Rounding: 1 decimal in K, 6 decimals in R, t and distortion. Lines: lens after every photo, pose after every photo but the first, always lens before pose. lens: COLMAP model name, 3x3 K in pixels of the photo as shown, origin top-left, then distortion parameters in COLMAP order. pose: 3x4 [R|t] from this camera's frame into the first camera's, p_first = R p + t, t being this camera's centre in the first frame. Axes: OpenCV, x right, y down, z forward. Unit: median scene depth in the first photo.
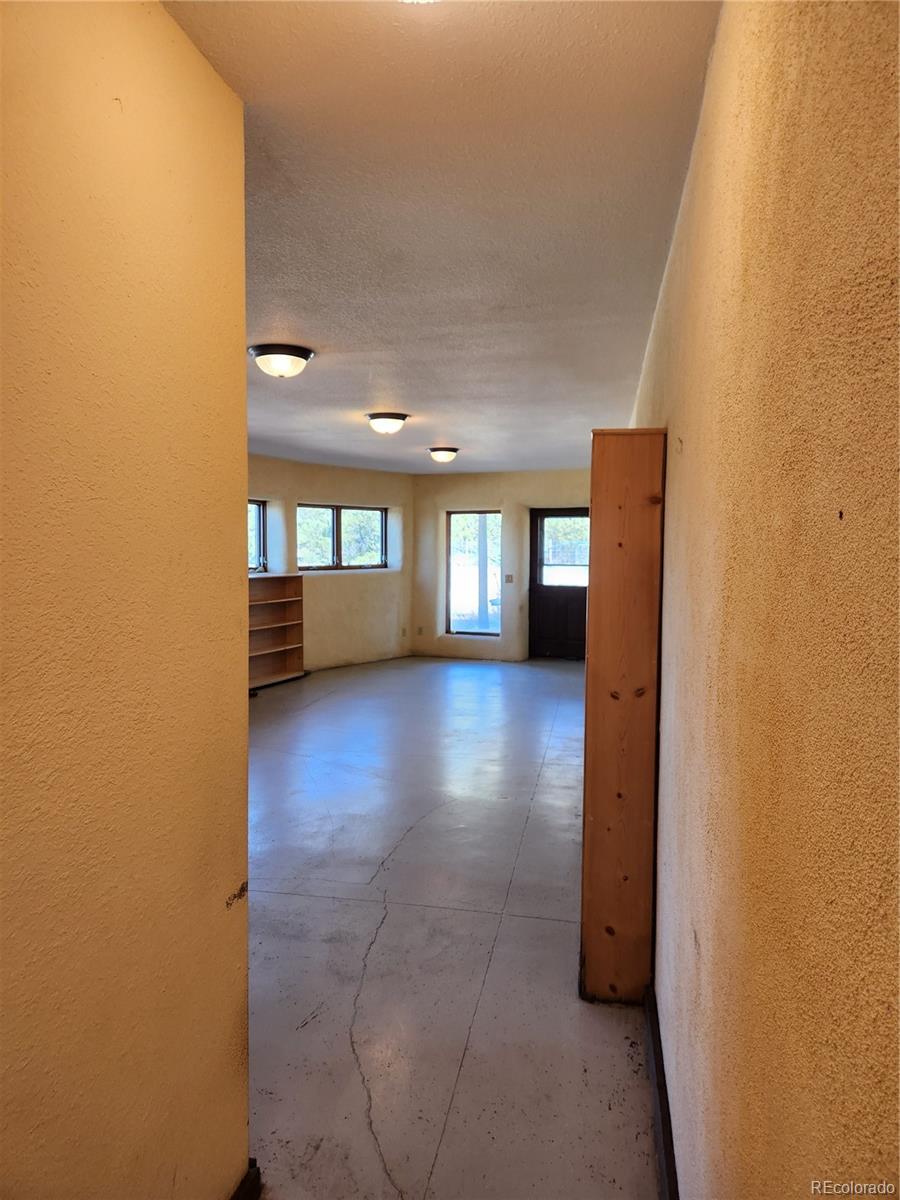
lens RADIAL K [[807.0, 0, 450.9], [0, 807.0, 601.3], [0, 0, 1]] dist [0.069009, -0.042301]
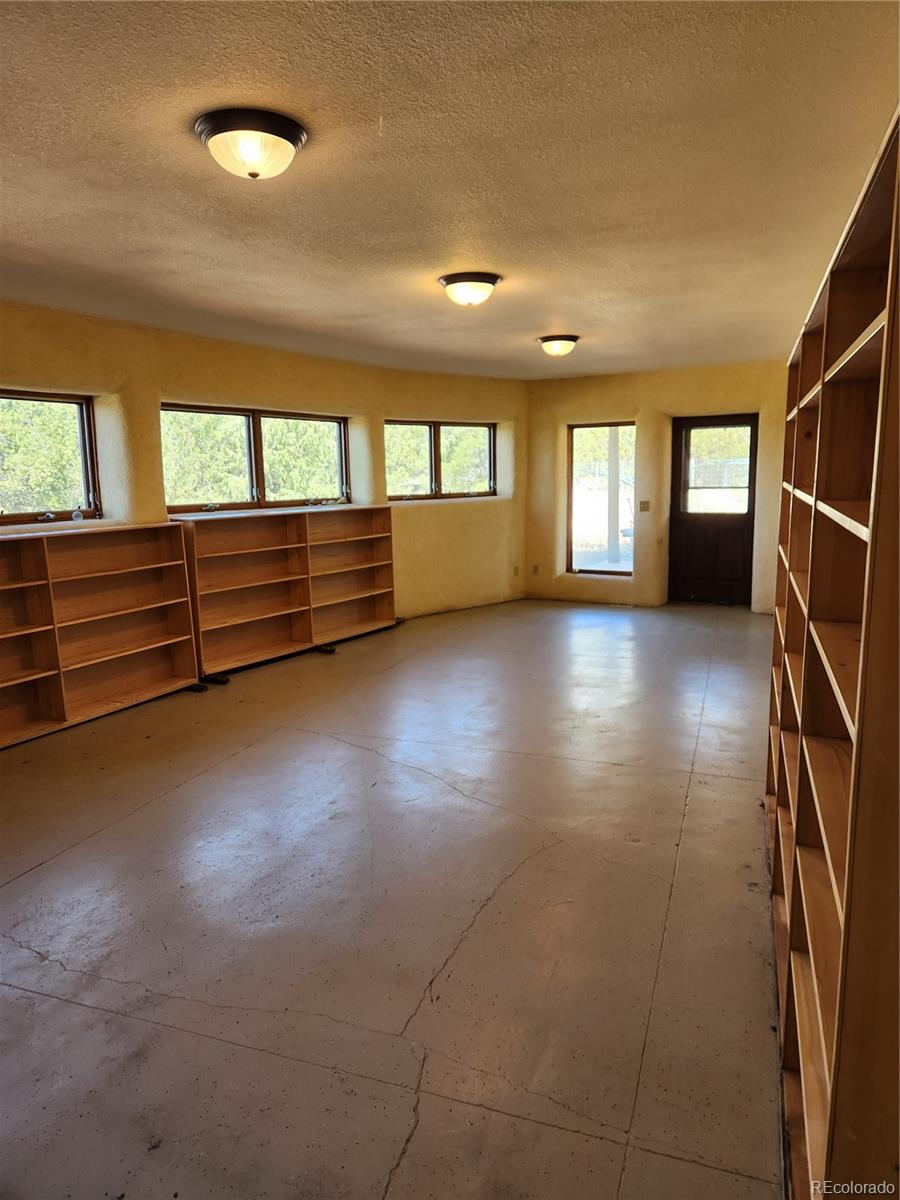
lens RADIAL K [[807.0, 0, 446.9], [0, 807.0, 598.1], [0, 0, 1]] dist [0.069009, -0.042301]
pose [[0.986210, 0.003971, -0.165451, 0.011192], [0.010465, 0.996216, 0.086285, -0.008201], [0.165168, -0.086827, 0.982436, 0.156857]]
